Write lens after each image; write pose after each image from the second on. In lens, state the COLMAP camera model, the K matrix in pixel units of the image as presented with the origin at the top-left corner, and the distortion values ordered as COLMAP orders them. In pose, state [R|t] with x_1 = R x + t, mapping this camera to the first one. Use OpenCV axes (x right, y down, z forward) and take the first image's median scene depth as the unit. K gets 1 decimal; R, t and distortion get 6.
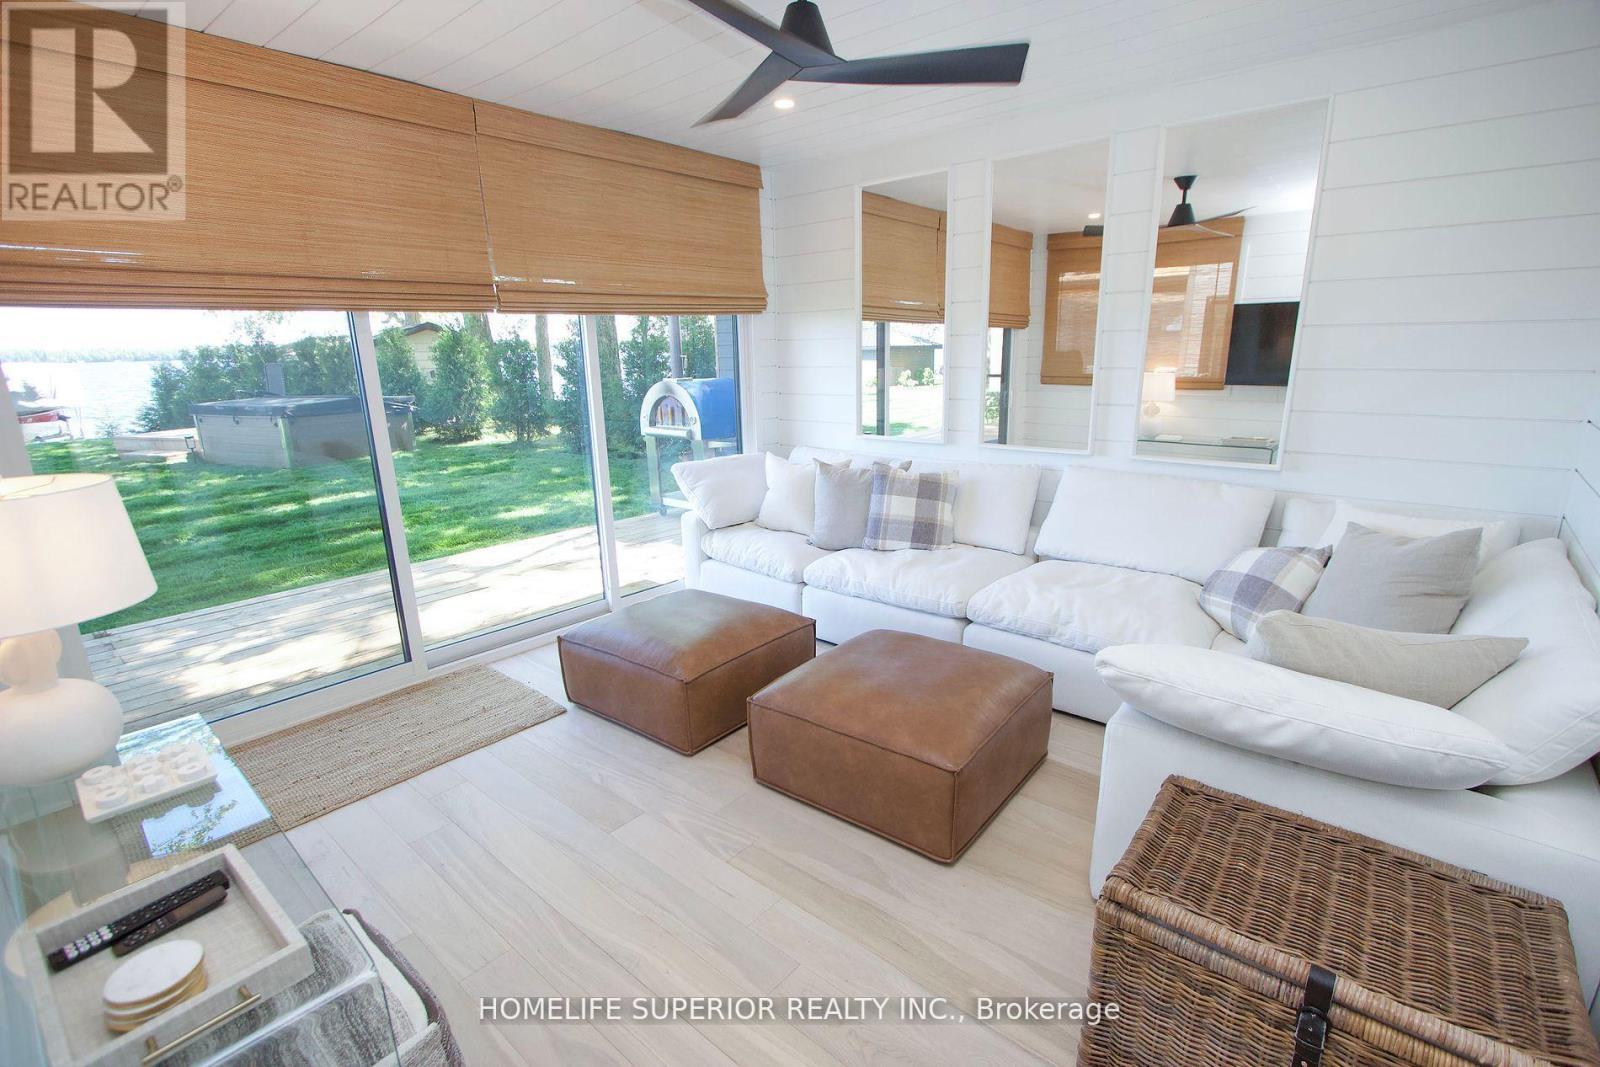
lens RADIAL K [[735.3, 0, 800.0], [0, 735.3, 538.4], [0, 0, 1]] dist [-0.013279, -0.000958]
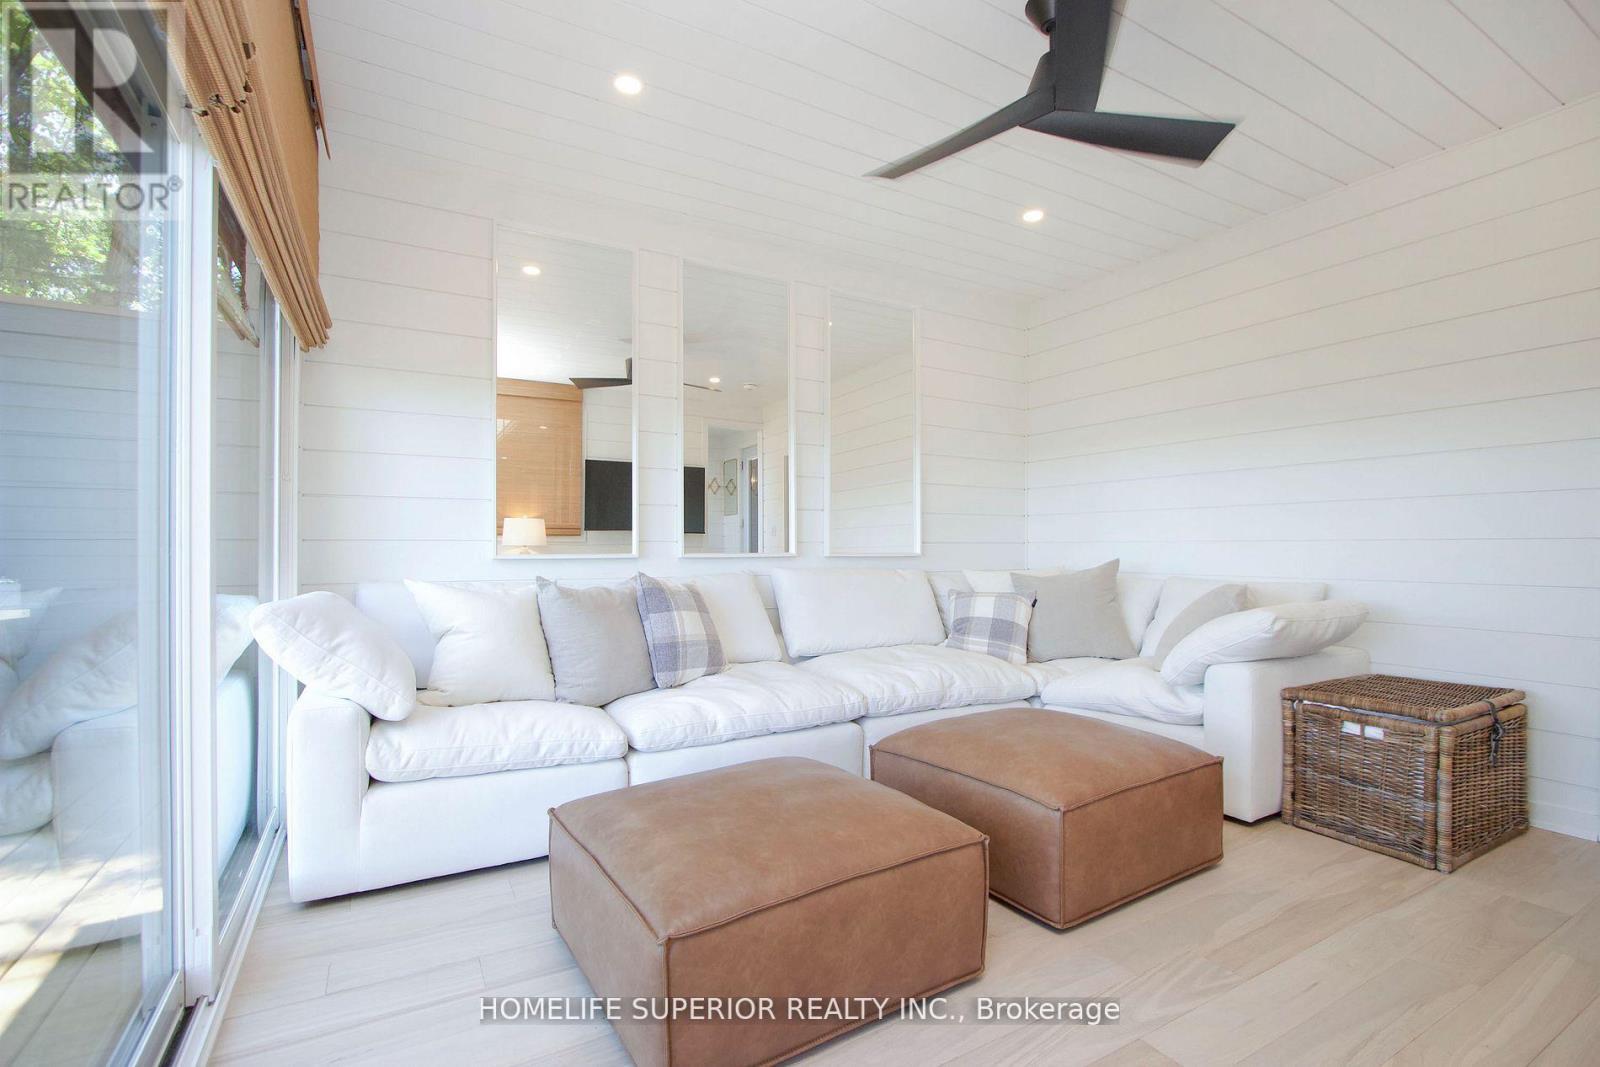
lens RADIAL K [[735.3, 0, 799.2], [0, 735.3, 532.5], [0, 0, 1]] dist [-0.013279, -0.000958]
pose [[0.361651, 0.017380, 0.932152, -0.578150], [0.232537, 0.966546, -0.108240, -0.025861], [-0.902848, 0.255904, 0.345511, 0.601983]]
